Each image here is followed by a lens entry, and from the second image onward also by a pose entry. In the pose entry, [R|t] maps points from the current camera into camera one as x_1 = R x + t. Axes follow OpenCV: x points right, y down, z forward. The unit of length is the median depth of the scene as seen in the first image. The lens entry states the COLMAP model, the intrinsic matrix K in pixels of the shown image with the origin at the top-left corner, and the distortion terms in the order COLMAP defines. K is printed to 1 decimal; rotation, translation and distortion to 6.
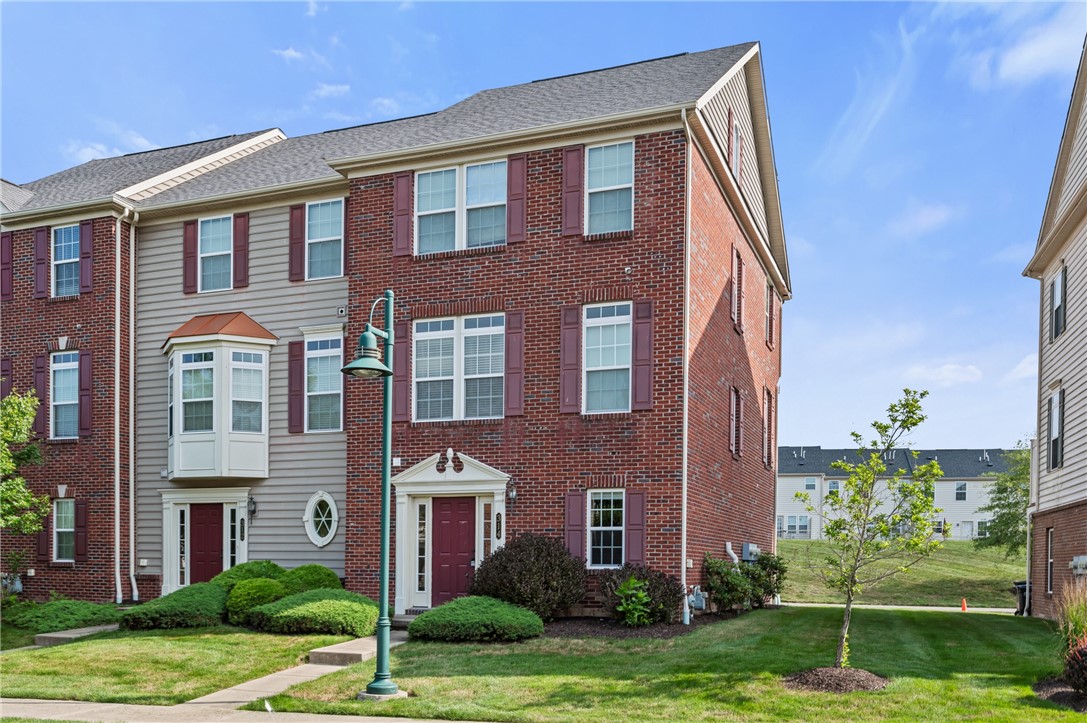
lens RADIAL K [[963.2, 0, 533.7], [0, 963.2, 364.9], [0, 0, 1]] dist [-0.004466, -0.004269]
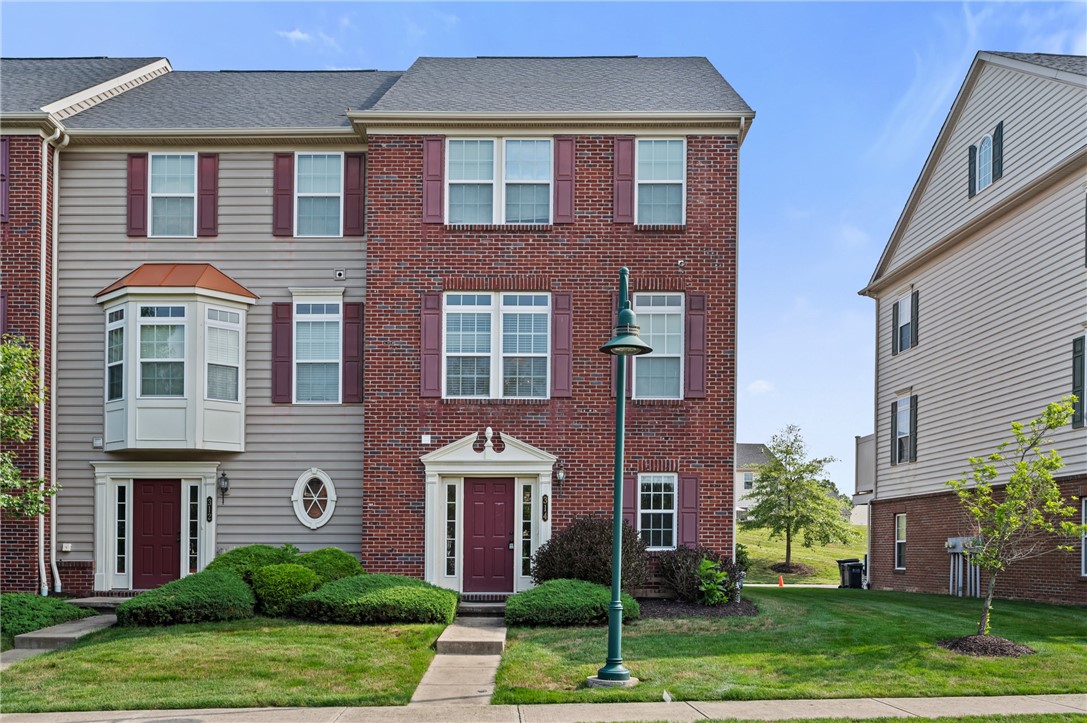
lens RADIAL K [[963.2, 0, 538.8], [0, 963.2, 338.6], [0, 0, 1]] dist [-0.004466, -0.004269]
pose [[0.936884, 0.068866, 0.342790, -0.369486], [-0.065886, 0.997620, -0.020347, 0.013547], [-0.343375, -0.003522, 0.939192, 0.069936]]
